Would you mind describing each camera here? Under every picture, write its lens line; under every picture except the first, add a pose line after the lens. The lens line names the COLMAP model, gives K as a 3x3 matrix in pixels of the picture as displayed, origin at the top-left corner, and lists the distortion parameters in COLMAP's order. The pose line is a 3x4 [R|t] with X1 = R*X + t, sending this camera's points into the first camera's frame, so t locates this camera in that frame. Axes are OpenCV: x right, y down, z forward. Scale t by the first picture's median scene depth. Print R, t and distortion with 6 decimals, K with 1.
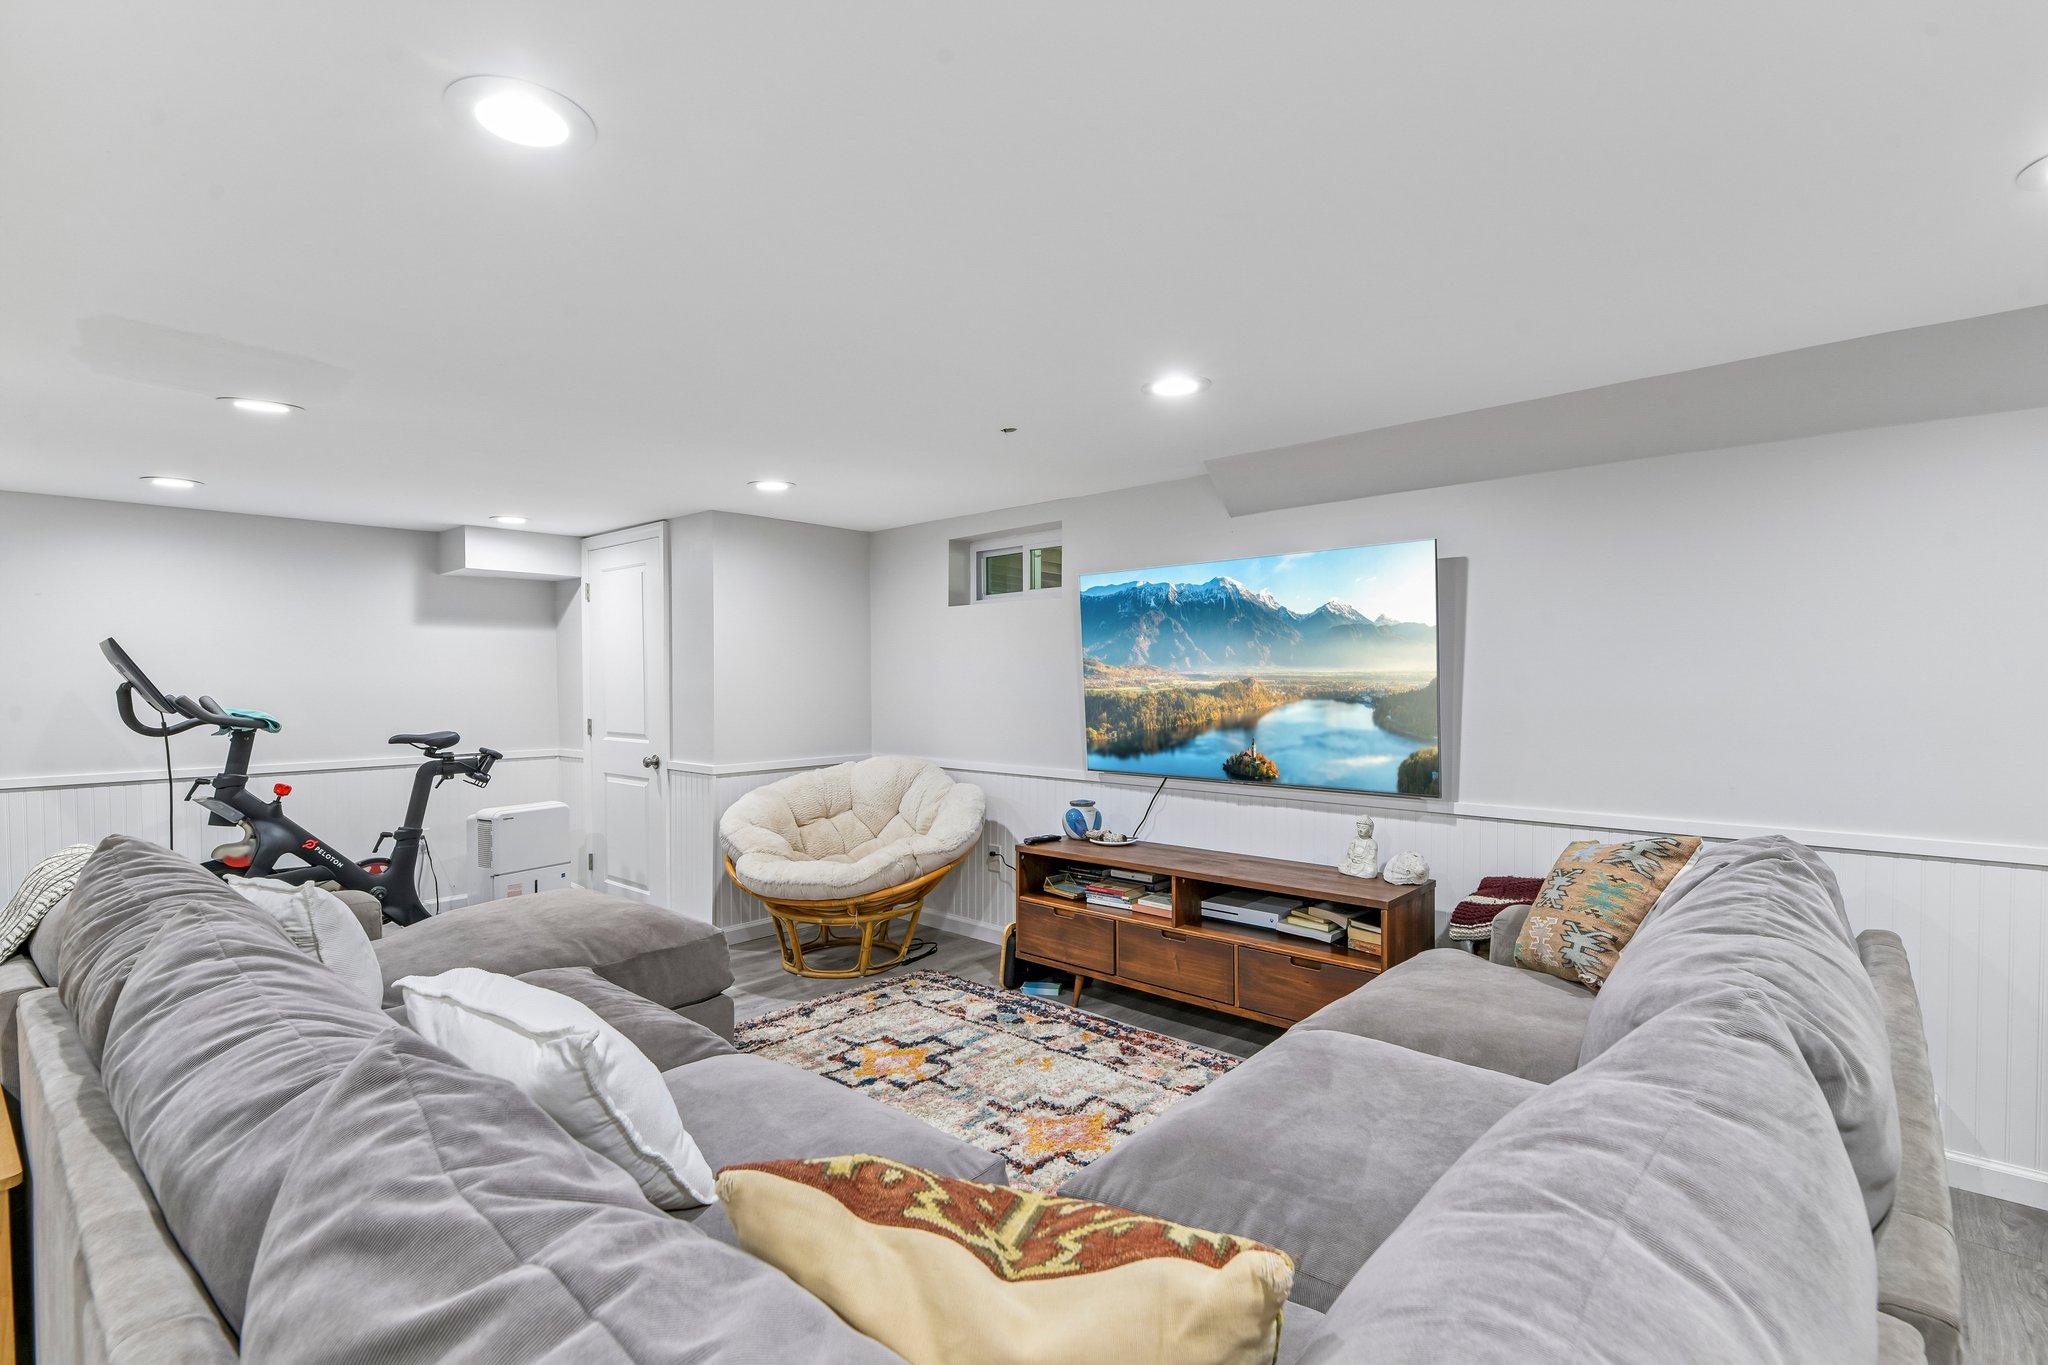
lens RADIAL K [[960.6, 0, 1009.9], [0, 960.6, 676.9], [0, 0, 1]] dist [0.004982, -0.001852]
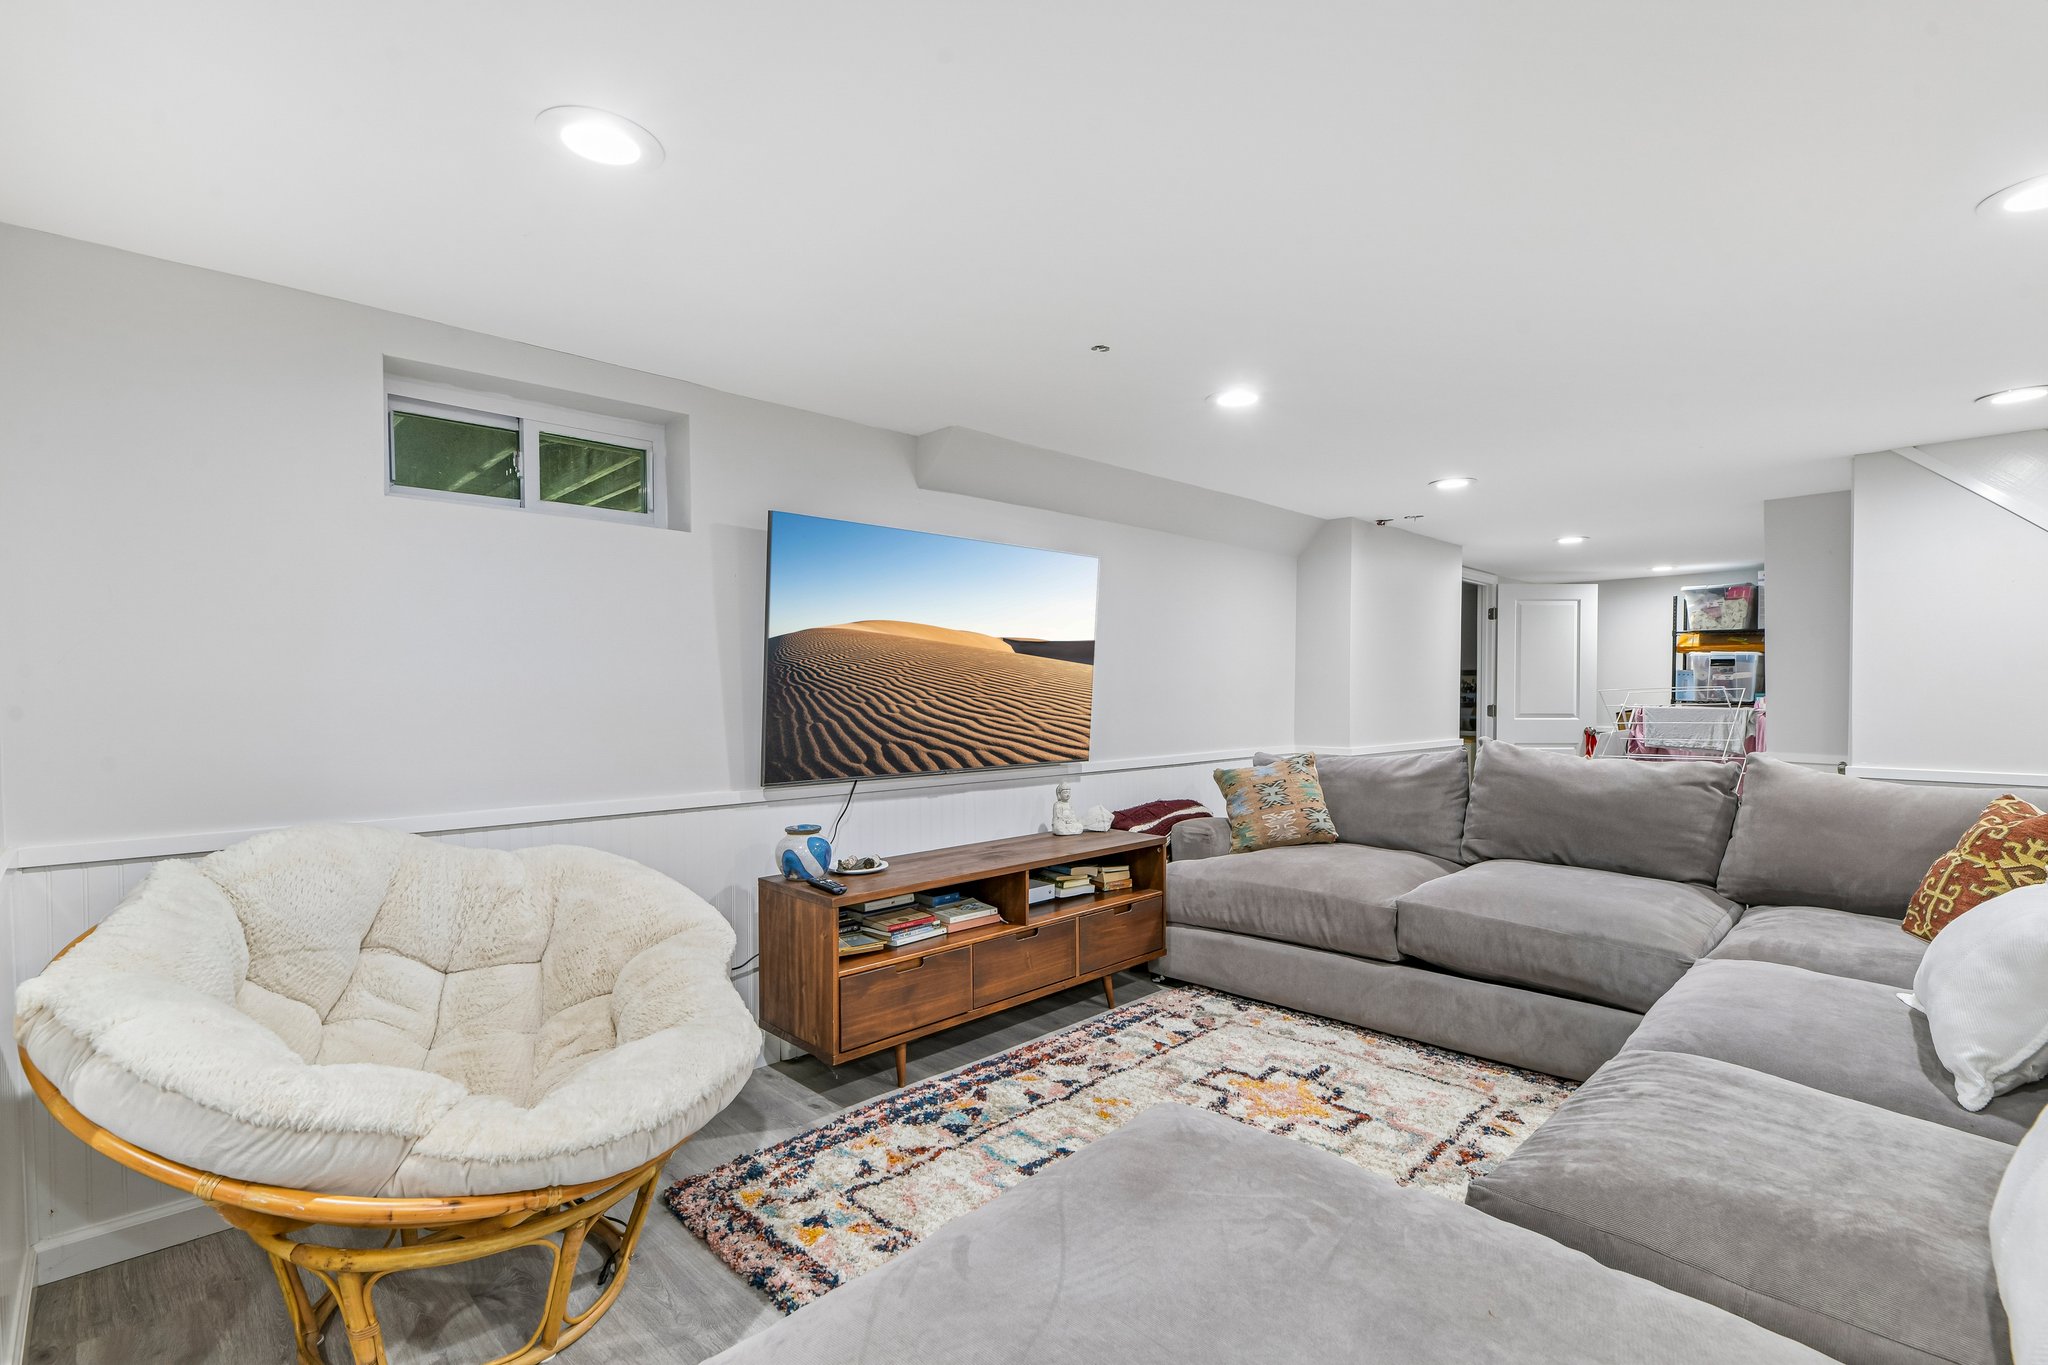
lens RADIAL K [[960.6, 0, 1010.1], [0, 960.6, 695.2], [0, 0, 1]] dist [0.004982, -0.001852]
pose [[0.037322, -0.006371, 0.999283, -0.744928], [-0.005060, 0.999966, 0.006564, 0.028064], [-0.999290, -0.005302, 0.037289, 0.953280]]
